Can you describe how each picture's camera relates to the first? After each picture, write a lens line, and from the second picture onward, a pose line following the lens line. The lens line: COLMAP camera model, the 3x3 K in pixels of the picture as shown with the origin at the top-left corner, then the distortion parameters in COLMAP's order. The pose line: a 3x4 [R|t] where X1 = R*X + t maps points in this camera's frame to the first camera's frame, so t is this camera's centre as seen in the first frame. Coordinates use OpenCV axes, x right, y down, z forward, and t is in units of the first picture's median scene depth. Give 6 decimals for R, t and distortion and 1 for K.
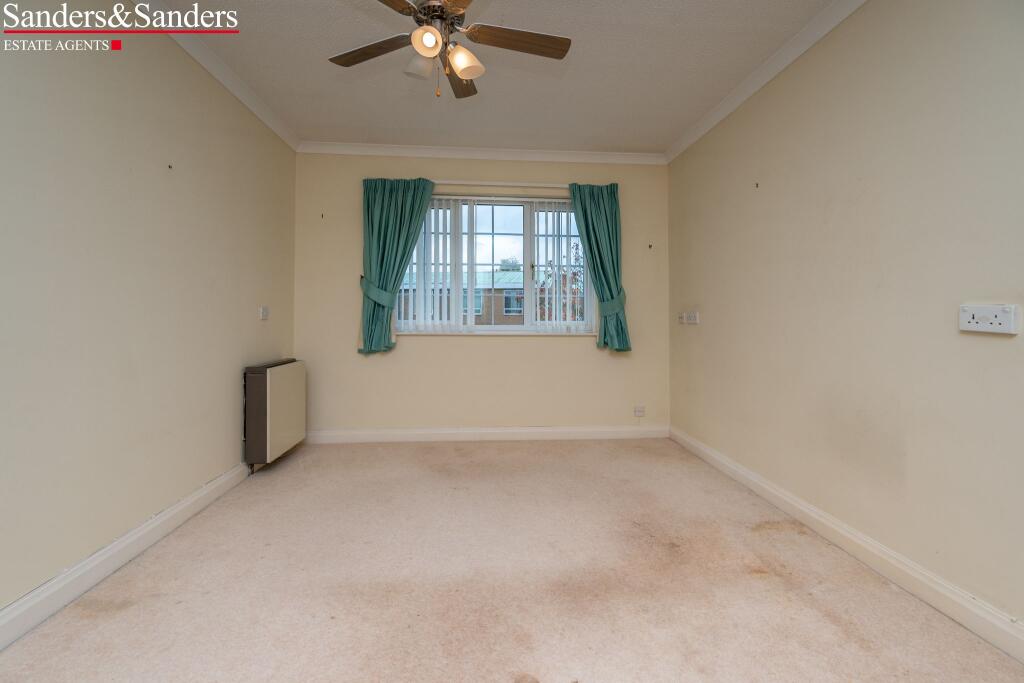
lens RADIAL K [[425.2, 0, 513.0], [0, 425.2, 316.6], [0, 0, 1]] dist [-0.003484, -0.000148]
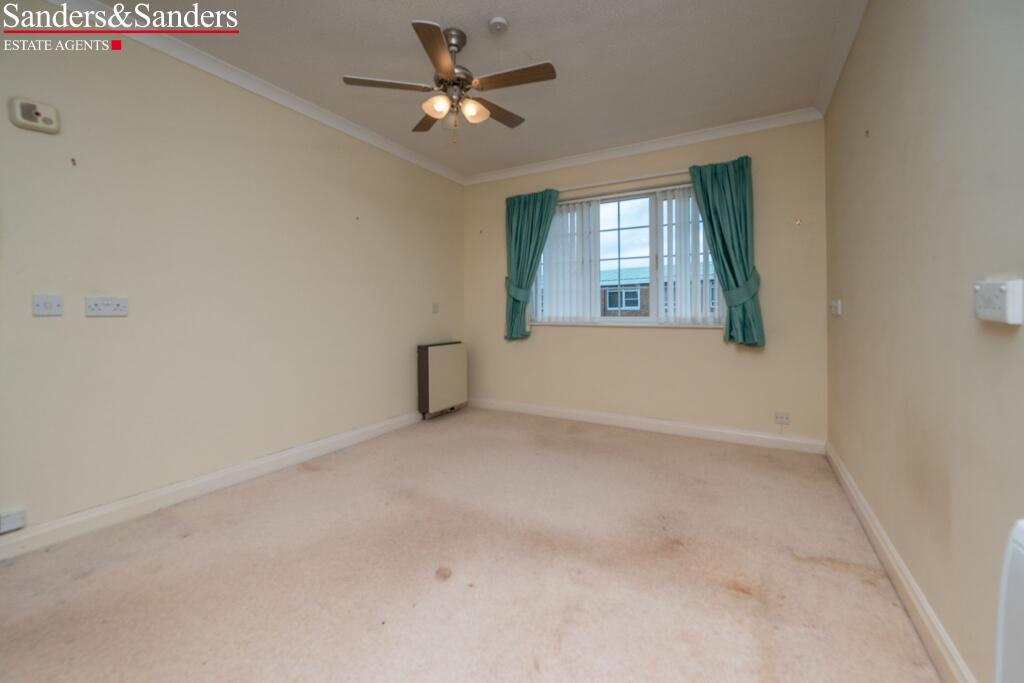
lens RADIAL K [[416.9, 0, 509.6], [0, 416.9, 317.2], [0, 0, 1]] dist [-0.008858, -0.000159]
pose [[0.822772, 0.000720, -0.568371, 0.337111], [0.008613, 0.999869, 0.013734, 0.005048], [0.568306, -0.016195, 0.822658, 0.007096]]
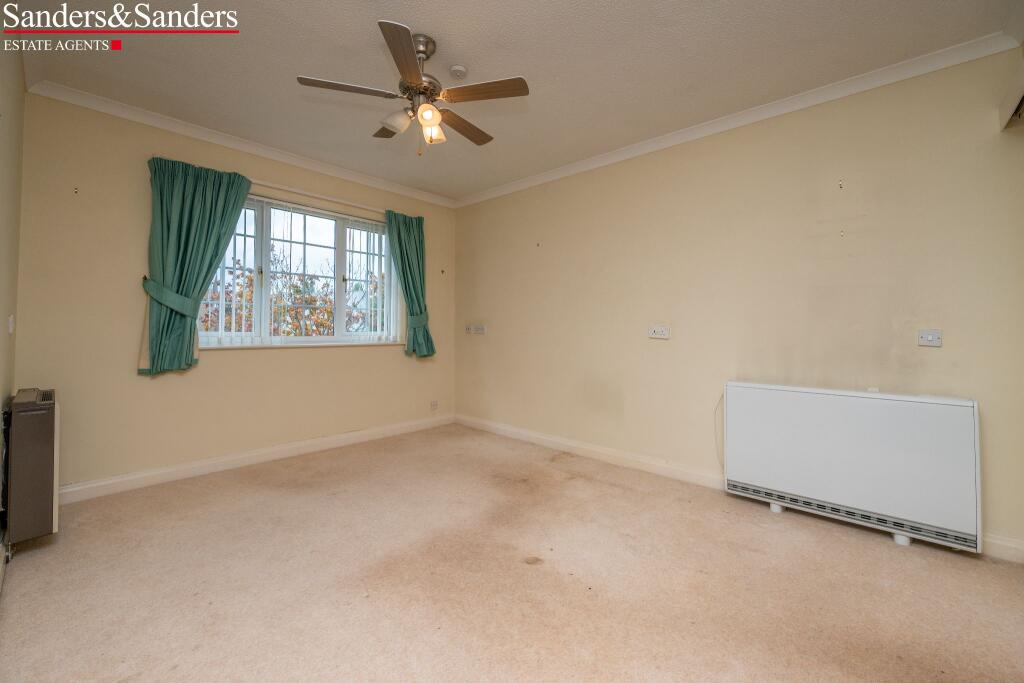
lens RADIAL K [[419.1, 0, 512.9], [0, 419.1, 318.9], [0, 0, 1]] dist [-0.000864, 0.000071]
pose [[0.728524, 0.015895, 0.684836, -0.386890], [-0.007345, 0.999855, -0.015393, -0.009211], [-0.684981, 0.006184, 0.728534, -0.039484]]
